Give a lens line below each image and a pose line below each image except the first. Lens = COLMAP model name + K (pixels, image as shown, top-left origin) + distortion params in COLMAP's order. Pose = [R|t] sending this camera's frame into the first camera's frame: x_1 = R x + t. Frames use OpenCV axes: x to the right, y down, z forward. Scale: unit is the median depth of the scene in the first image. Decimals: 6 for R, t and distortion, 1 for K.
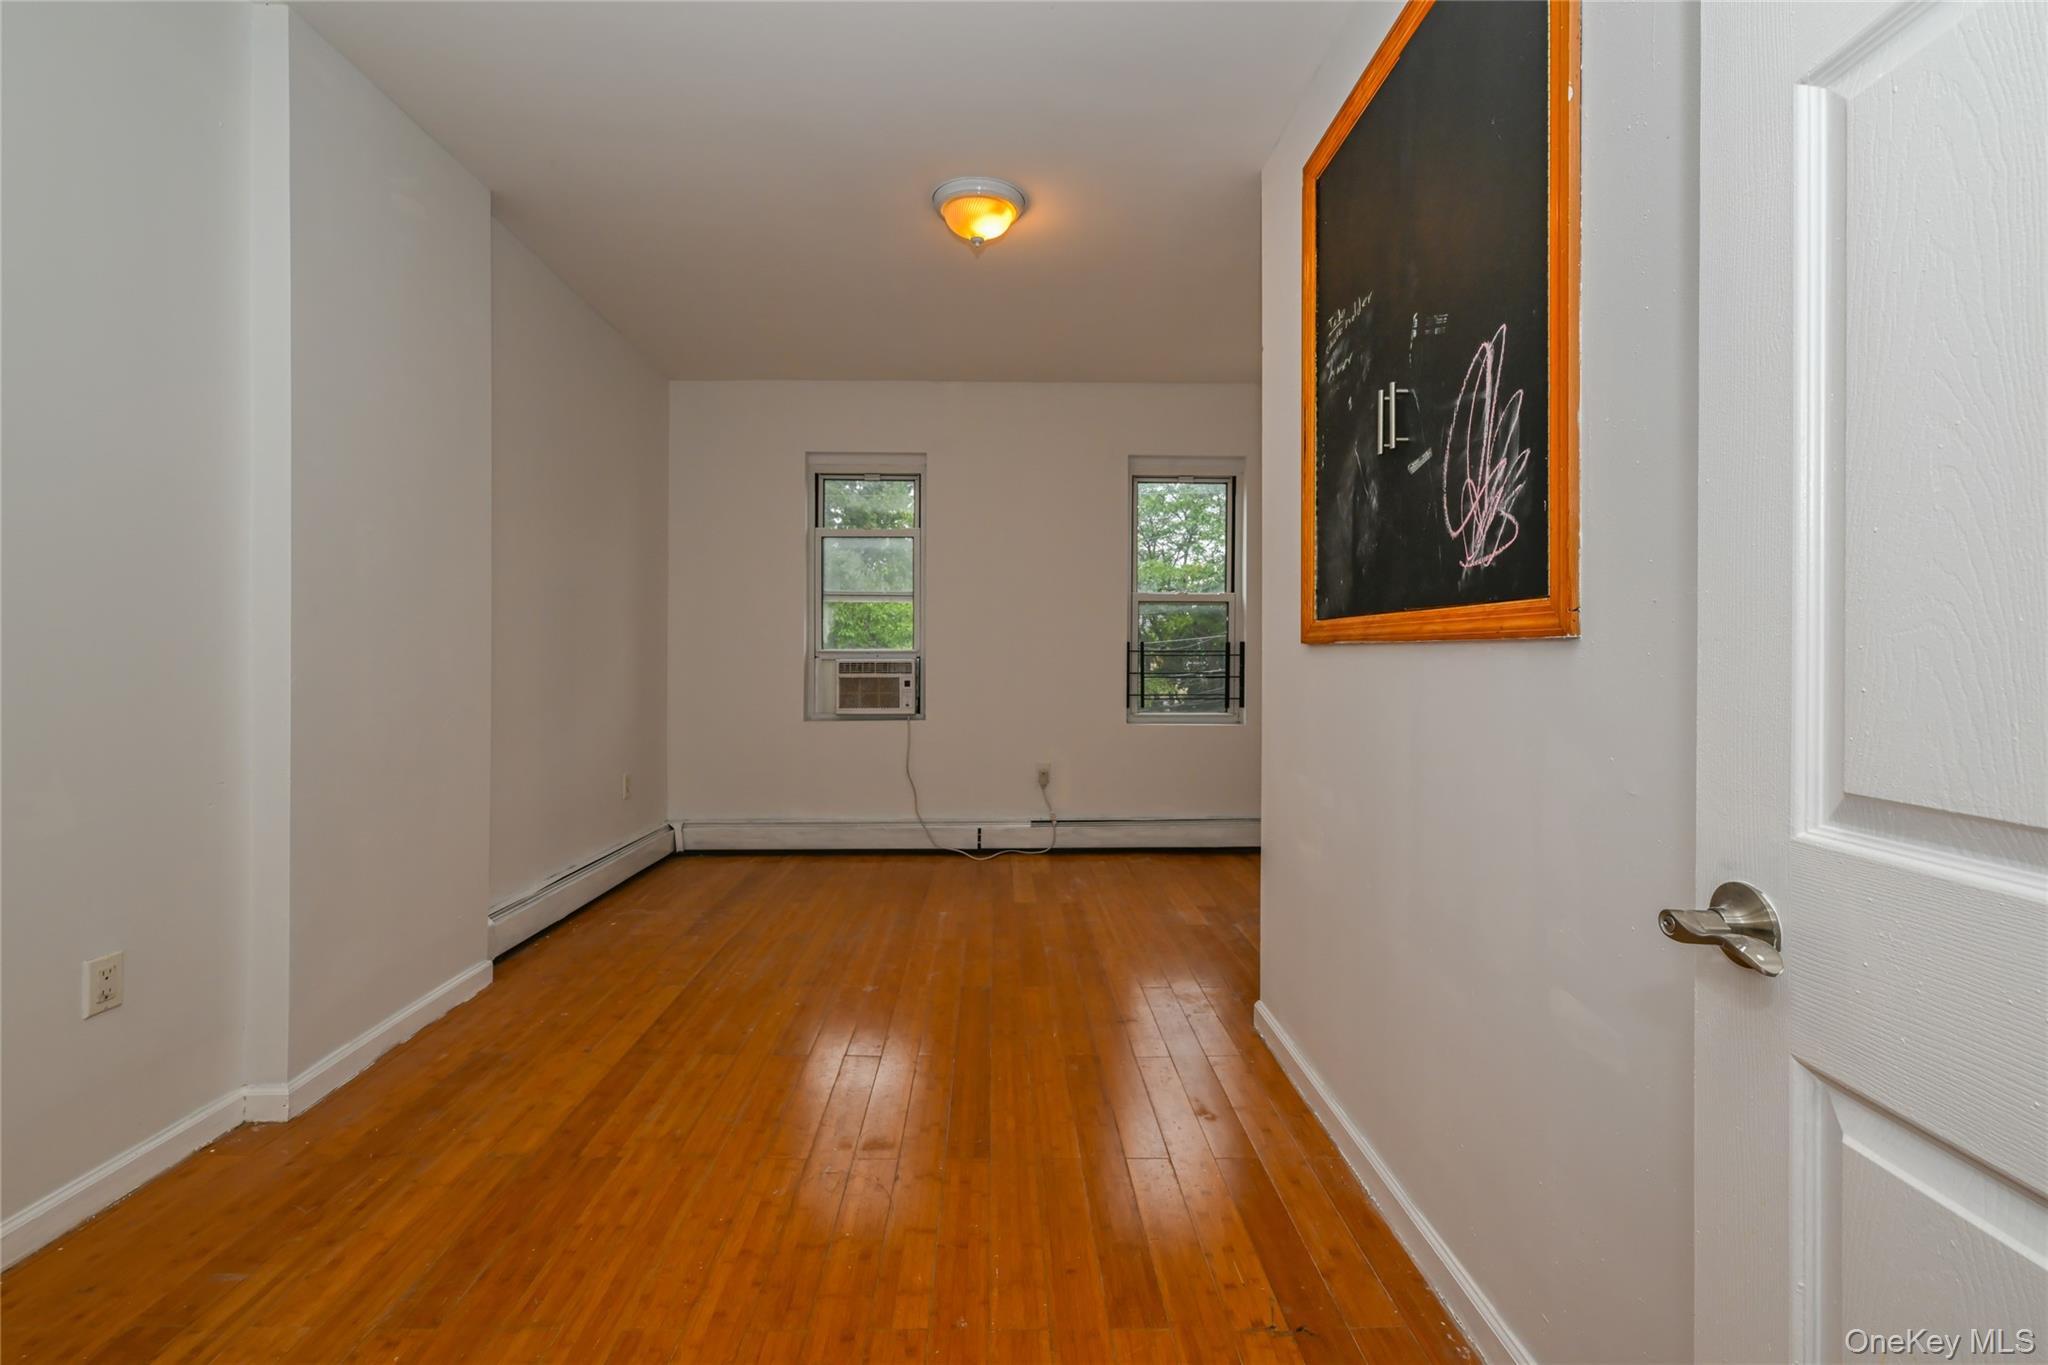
lens RADIAL K [[773.2, 0, 1018.2], [0, 773.2, 649.2], [0, 0, 1]] dist [0.000186, -0.000004]
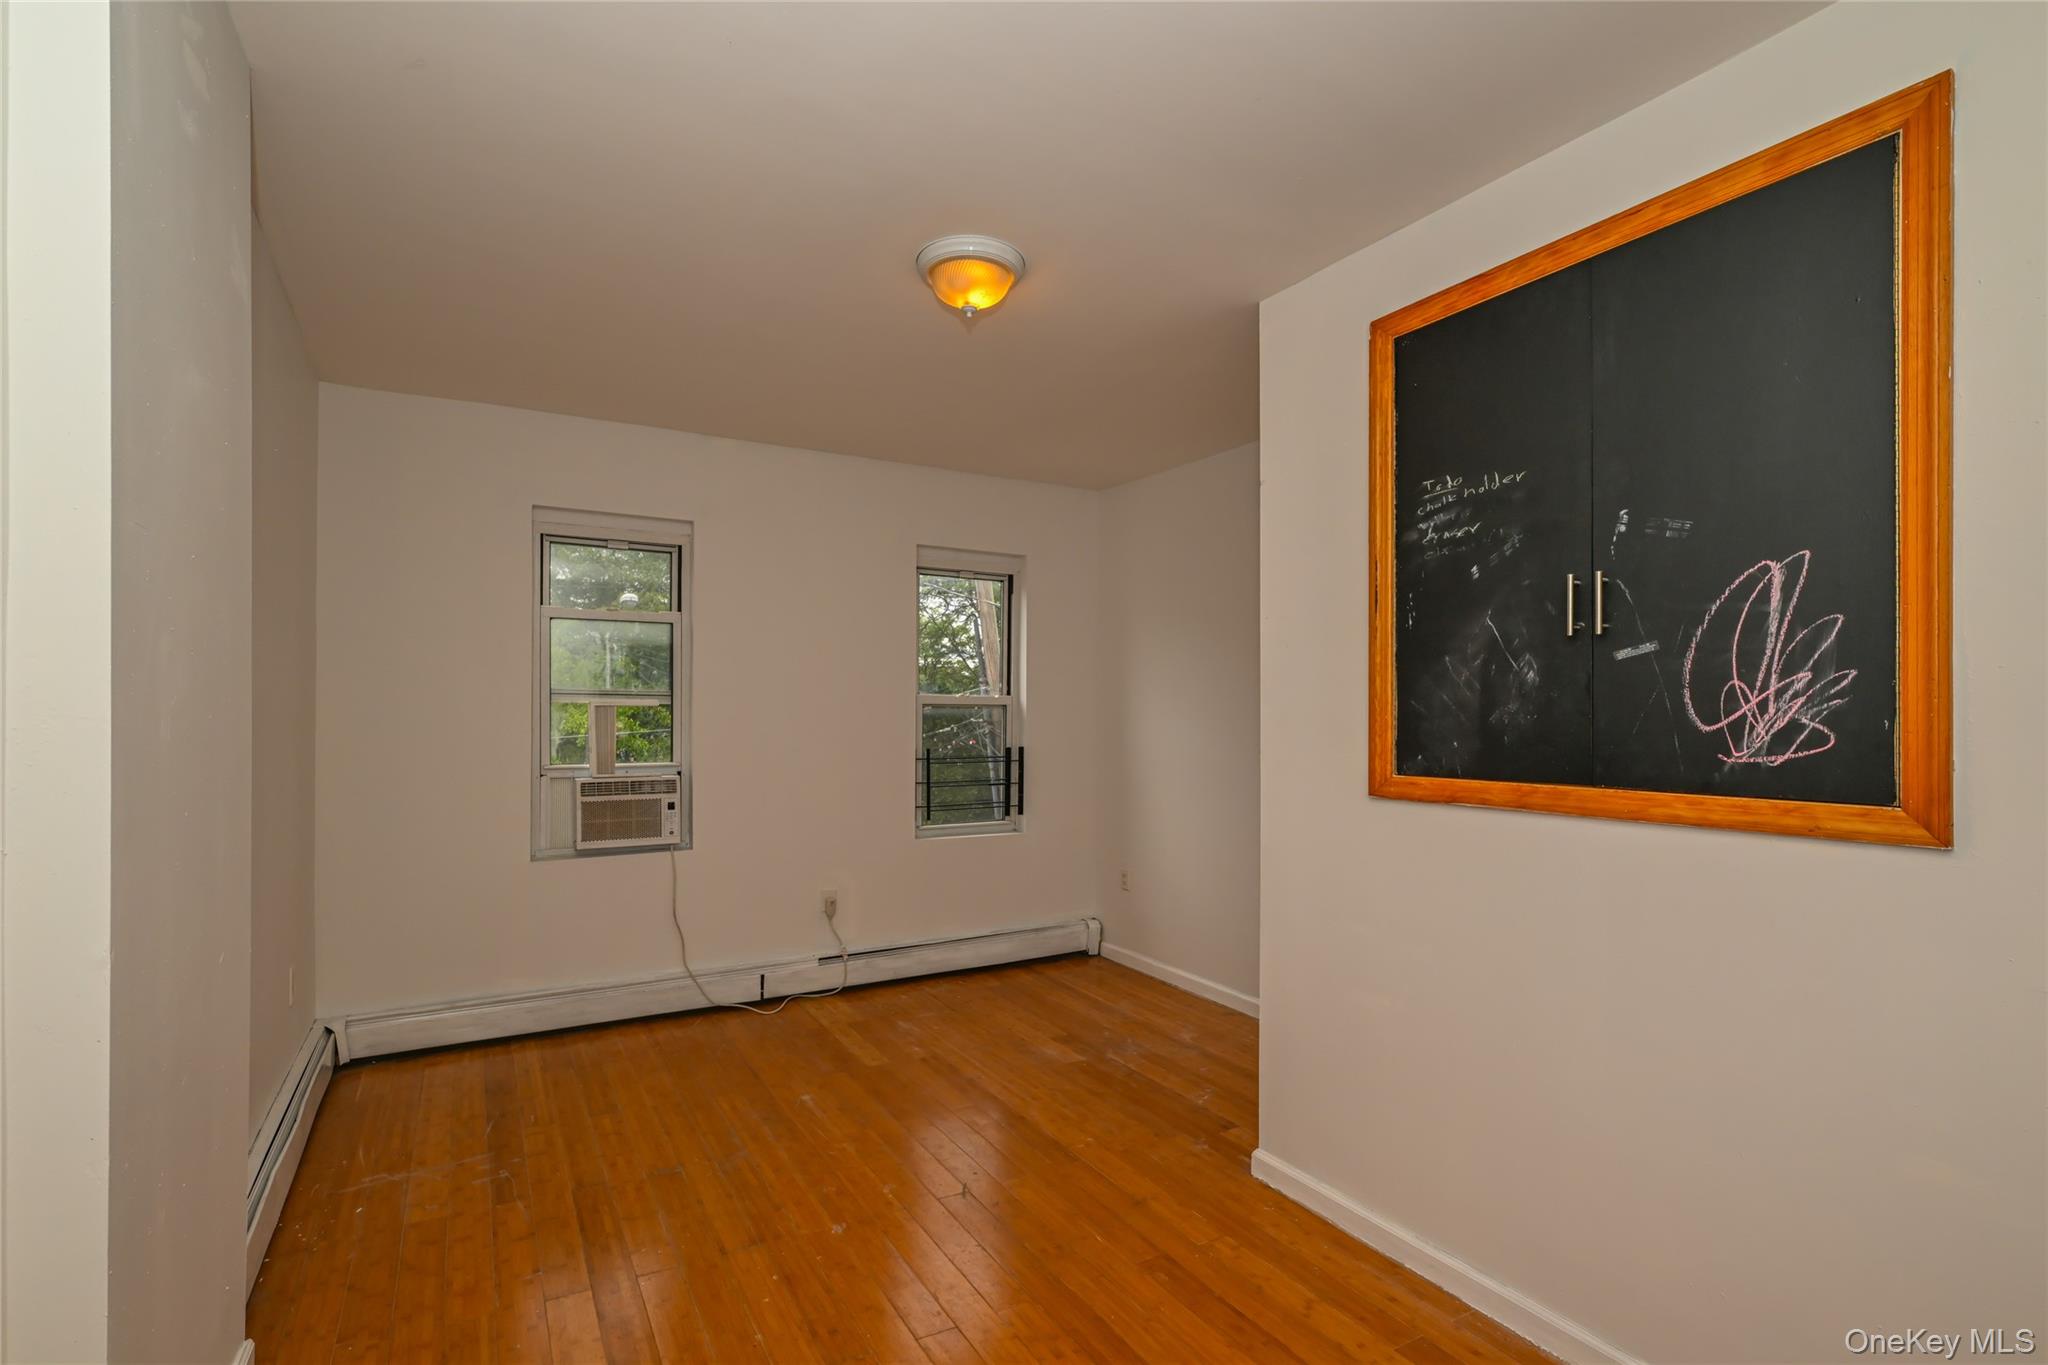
lens RADIAL K [[826.6, 0, 908.8], [0, 826.6, 718.8], [0, 0, 1]] dist [-0.000500, -0.000214]
pose [[0.915439, -0.000741, 0.402457, -0.578289], [0.000574, 1.000000, 0.000536, -0.102378], [-0.402457, -0.000259, 0.915439, 0.246541]]
